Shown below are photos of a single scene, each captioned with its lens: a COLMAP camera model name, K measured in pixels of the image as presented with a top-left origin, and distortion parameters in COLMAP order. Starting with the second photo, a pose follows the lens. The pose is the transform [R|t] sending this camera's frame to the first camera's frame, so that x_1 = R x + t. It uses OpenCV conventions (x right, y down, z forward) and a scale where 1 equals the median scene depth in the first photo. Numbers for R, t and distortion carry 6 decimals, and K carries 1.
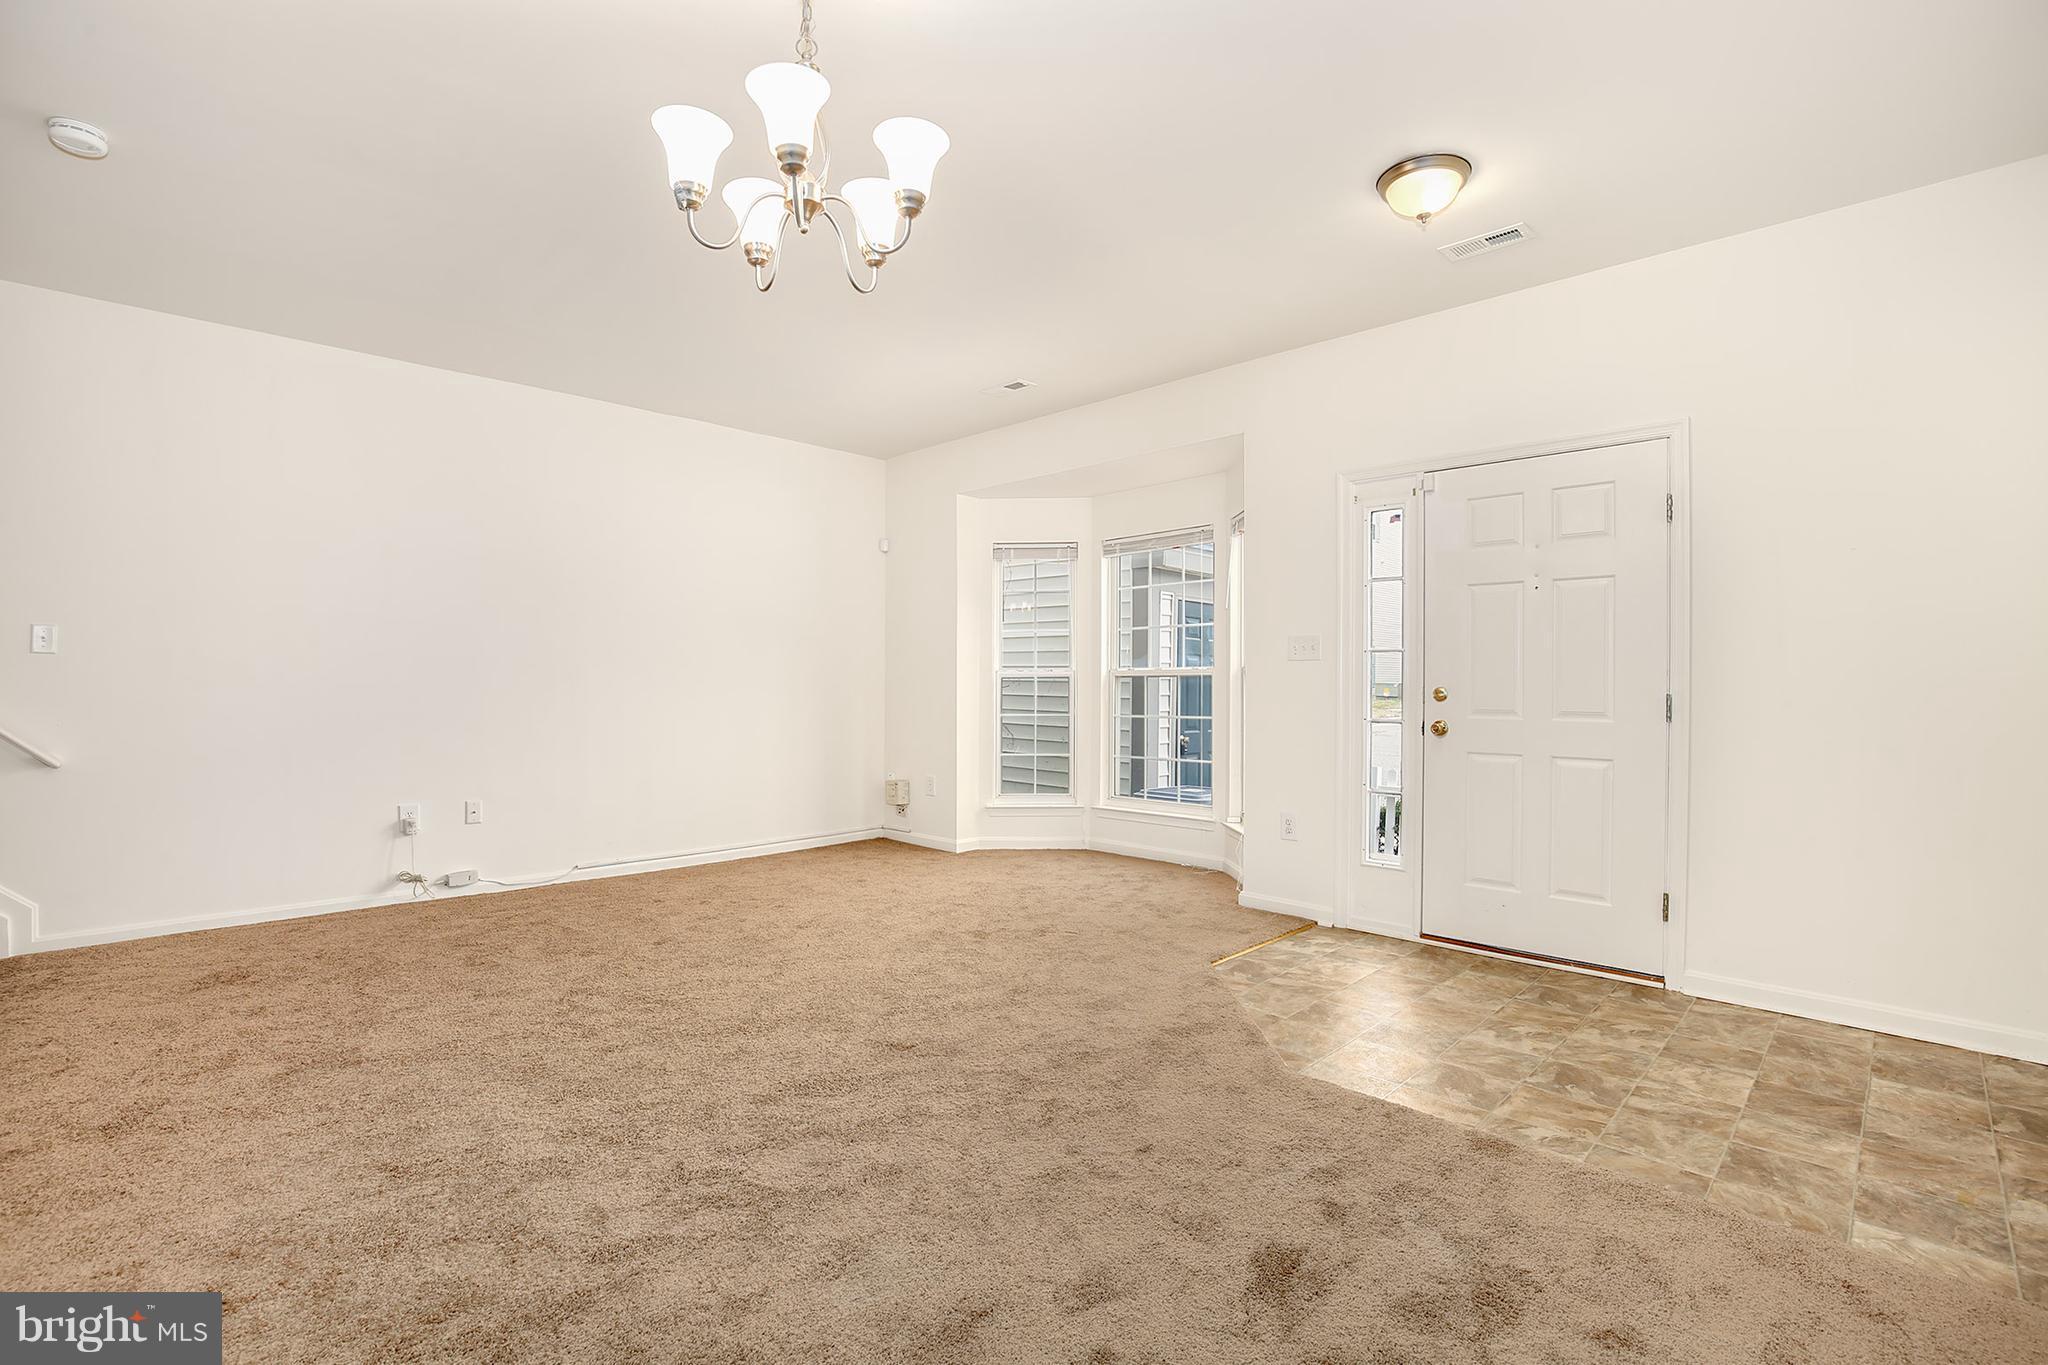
lens RADIAL K [[958.7, 0, 1020.4], [0, 958.7, 699.1], [0, 0, 1]] dist [-0.034719, 0.006994]
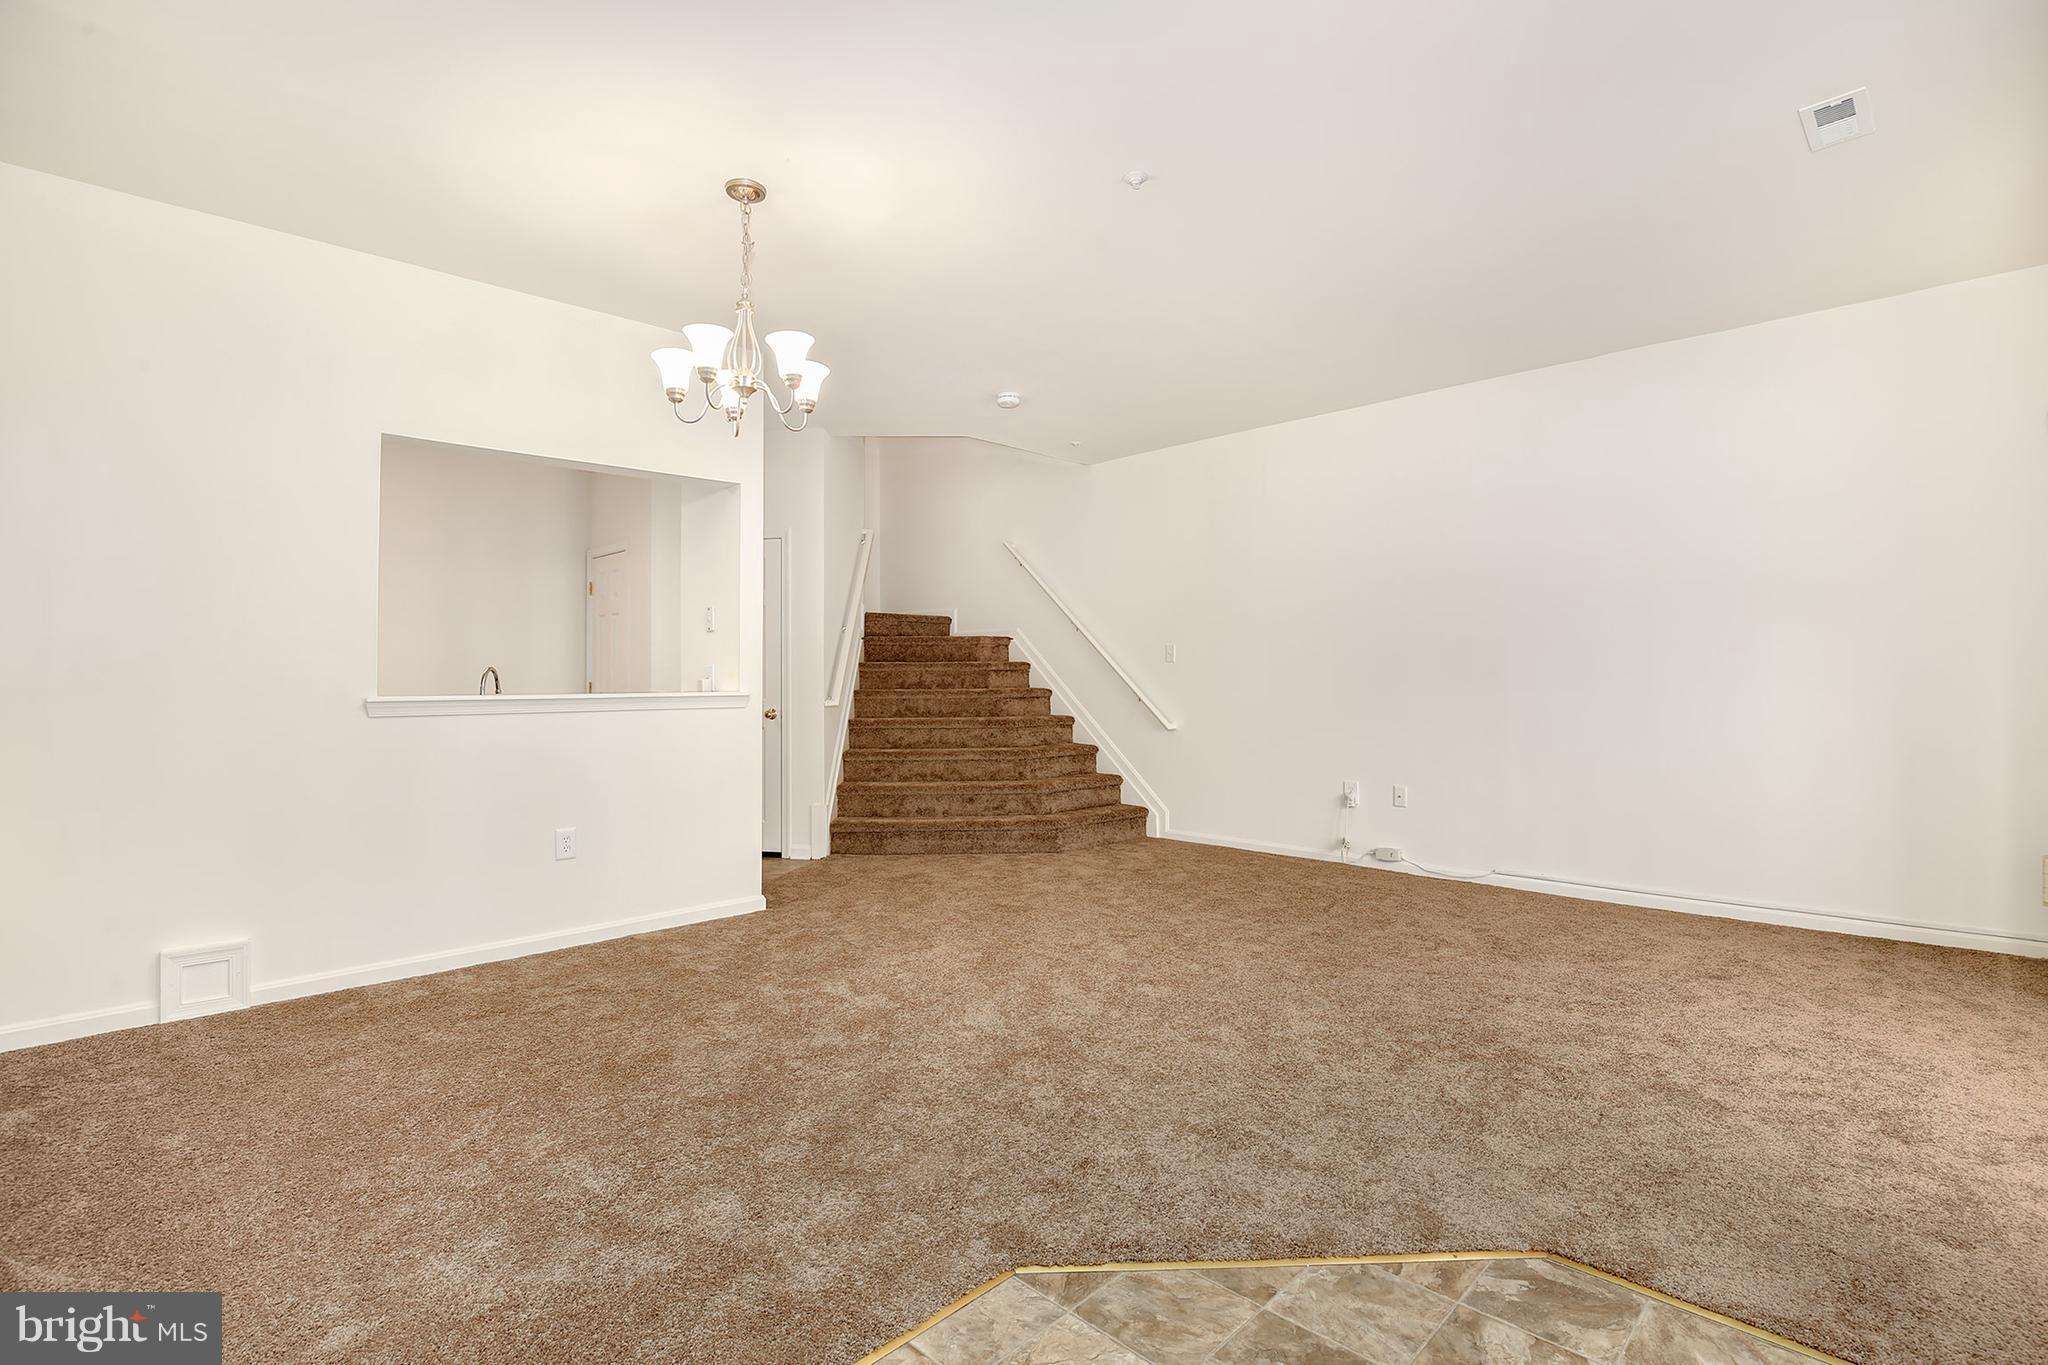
lens RADIAL K [[955.8, 0, 1015.4], [0, 955.8, 672.7], [0, 0, 1]] dist [-0.021574, -0.000148]
pose [[-0.015806, -0.011107, -0.999813, 0.710218], [-0.008875, 0.999900, -0.010967, -0.010768], [0.999836, 0.008700, -0.015903, 0.759058]]
